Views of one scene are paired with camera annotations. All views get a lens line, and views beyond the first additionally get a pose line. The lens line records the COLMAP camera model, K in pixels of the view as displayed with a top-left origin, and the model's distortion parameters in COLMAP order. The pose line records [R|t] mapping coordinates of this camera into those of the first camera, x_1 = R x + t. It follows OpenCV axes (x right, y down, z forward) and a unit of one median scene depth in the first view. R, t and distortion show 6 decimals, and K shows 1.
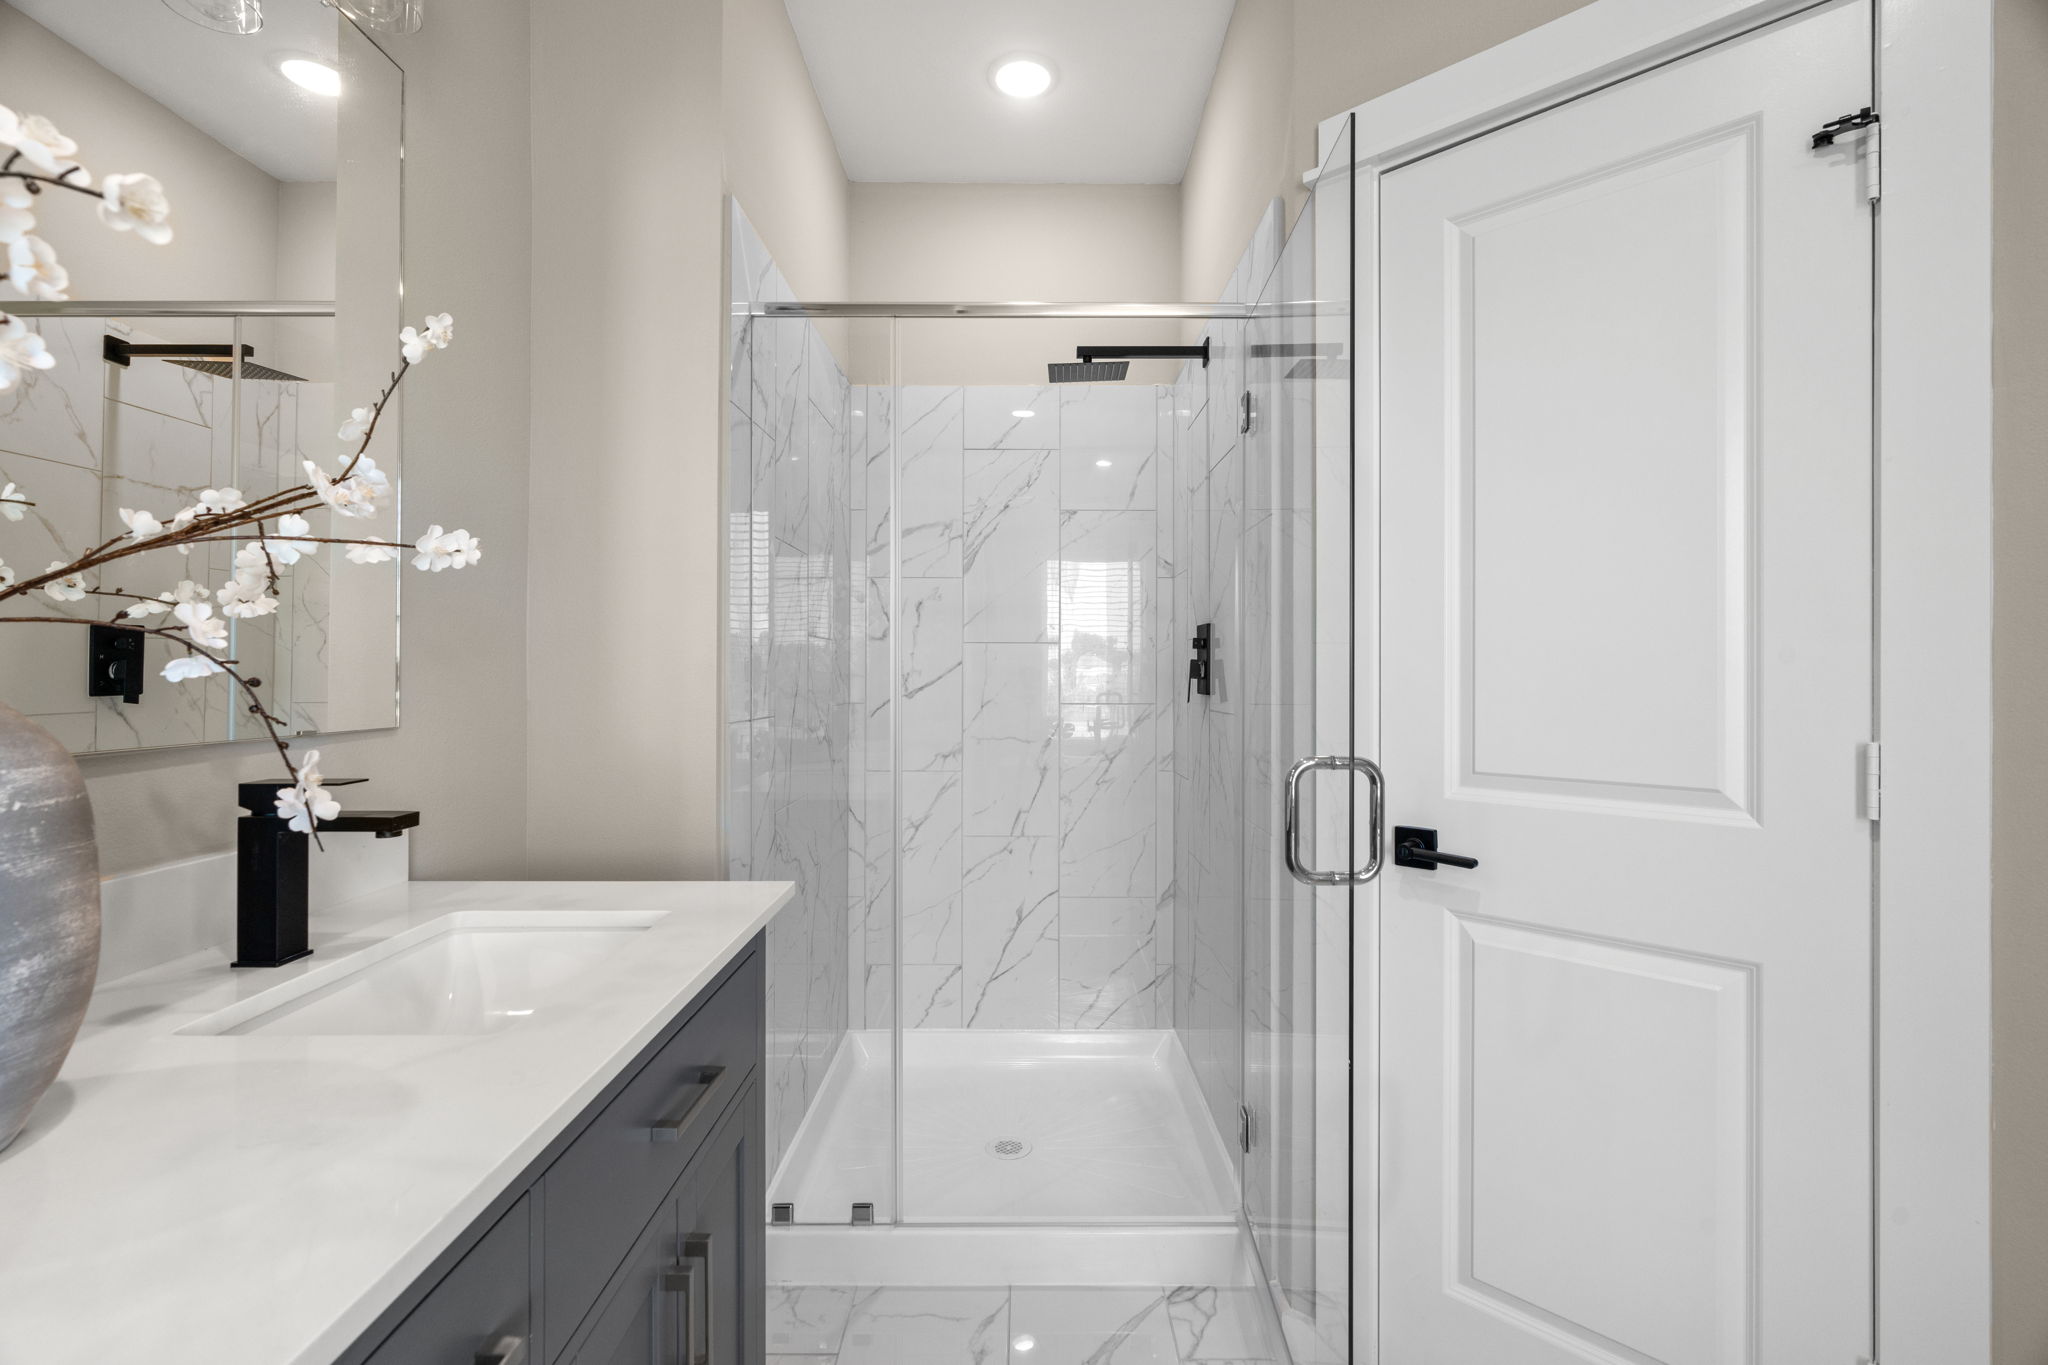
lens RADIAL K [[916.2, 0, 1022.0], [0, 916.2, 673.2], [0, 0, 1]] dist [0.003799, 0.001232]
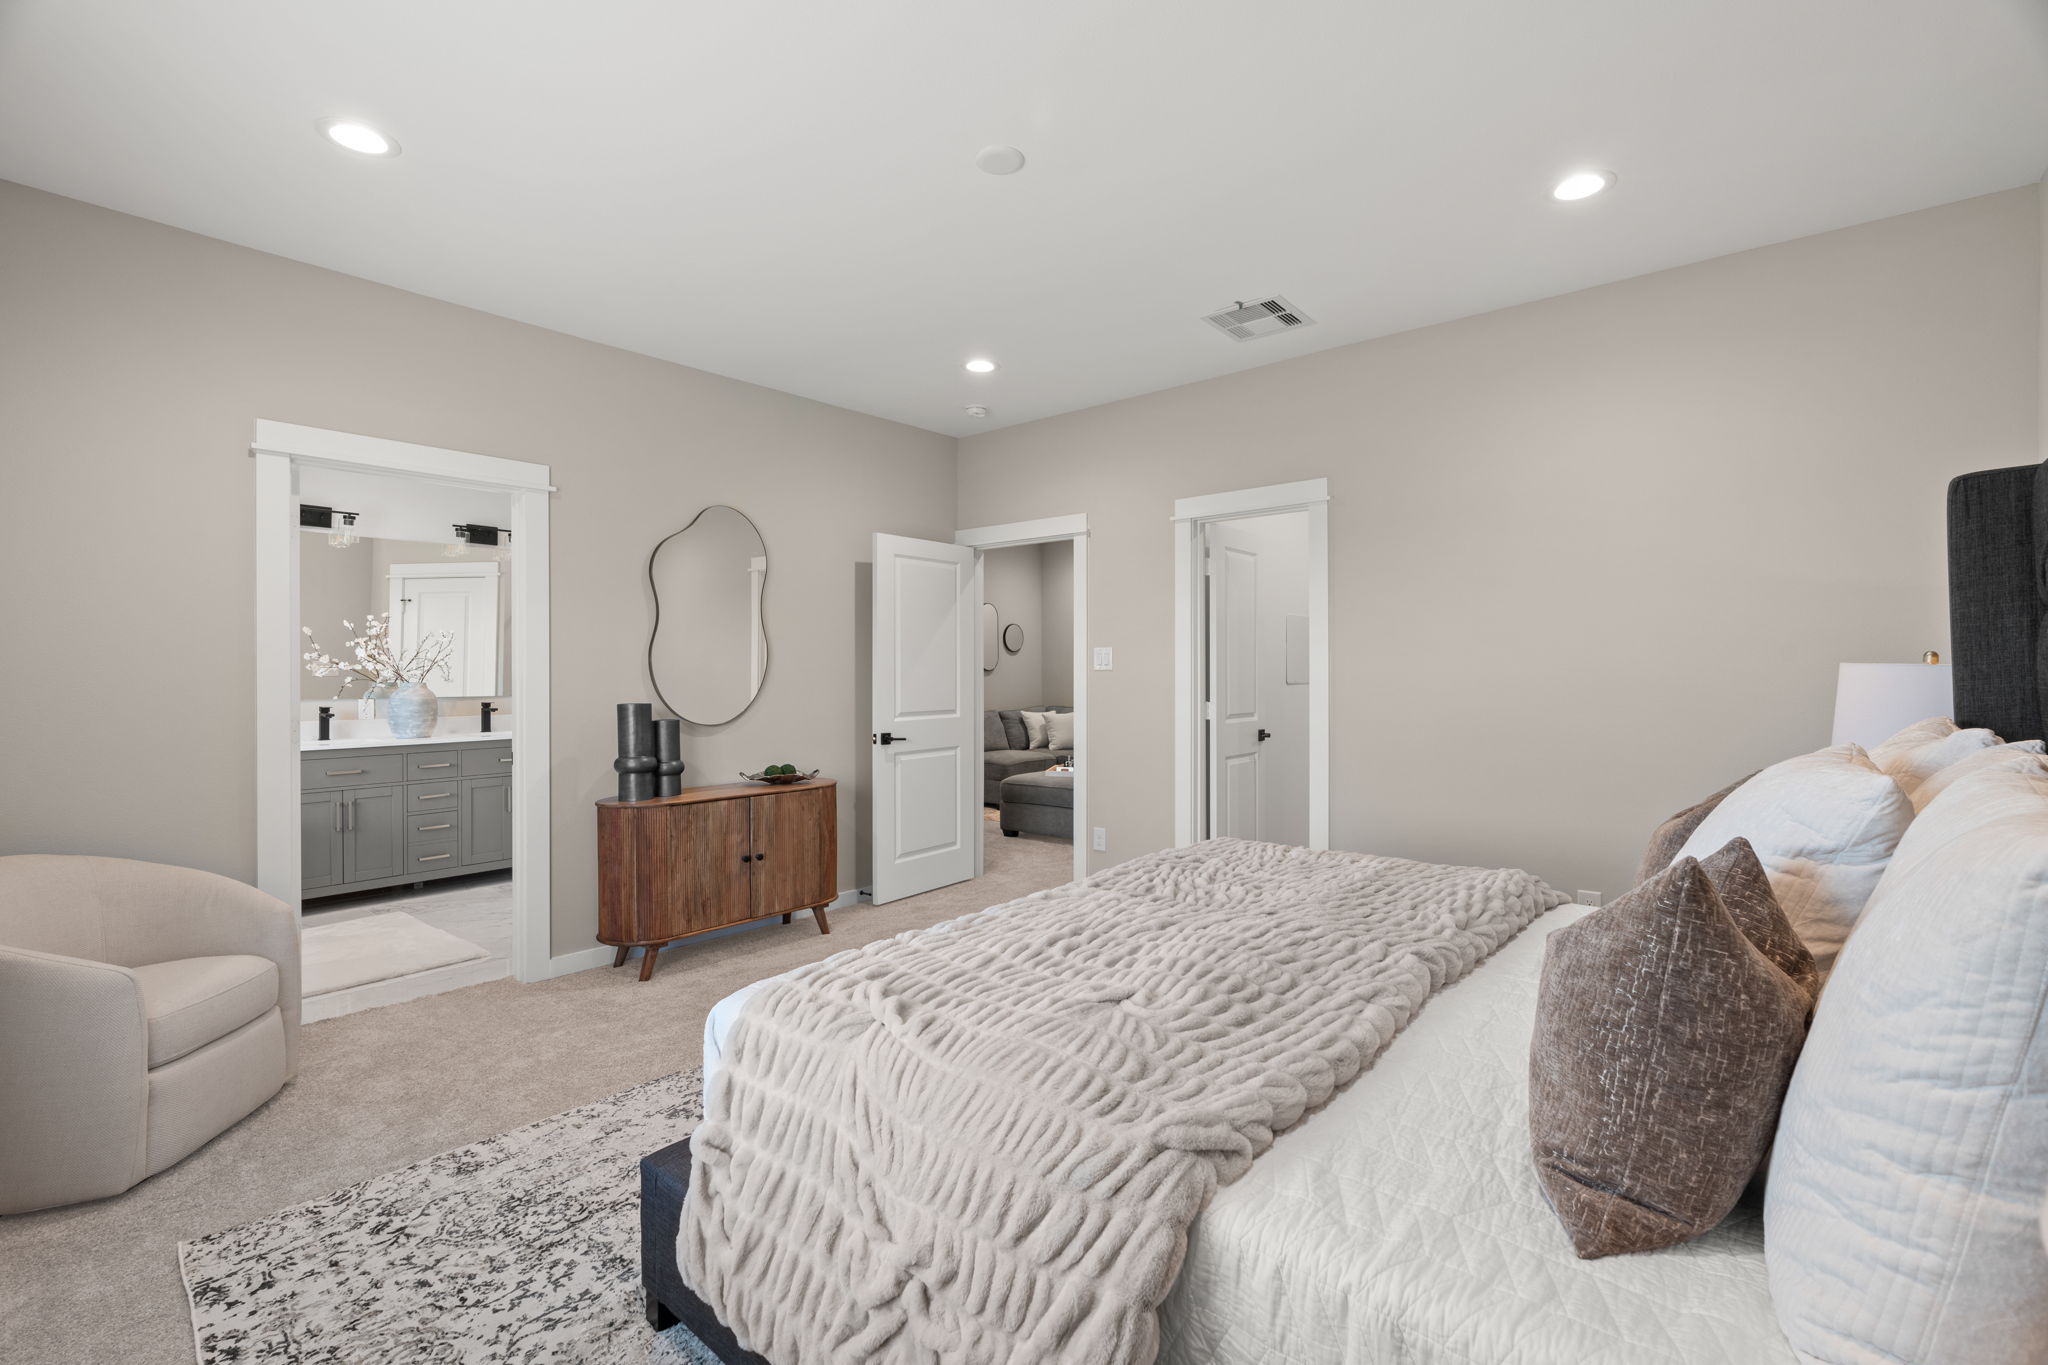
lens RADIAL K [[916.2, 0, 1022.0], [0, 916.2, 673.2], [0, 0, 1]] dist [0.003799, 0.001232]
pose [[0.752142, 0.003023, -0.658994, 2.038567], [0.001865, 0.999976, 0.006715, -0.038340], [0.658998, -0.006279, 0.752118, -0.426739]]
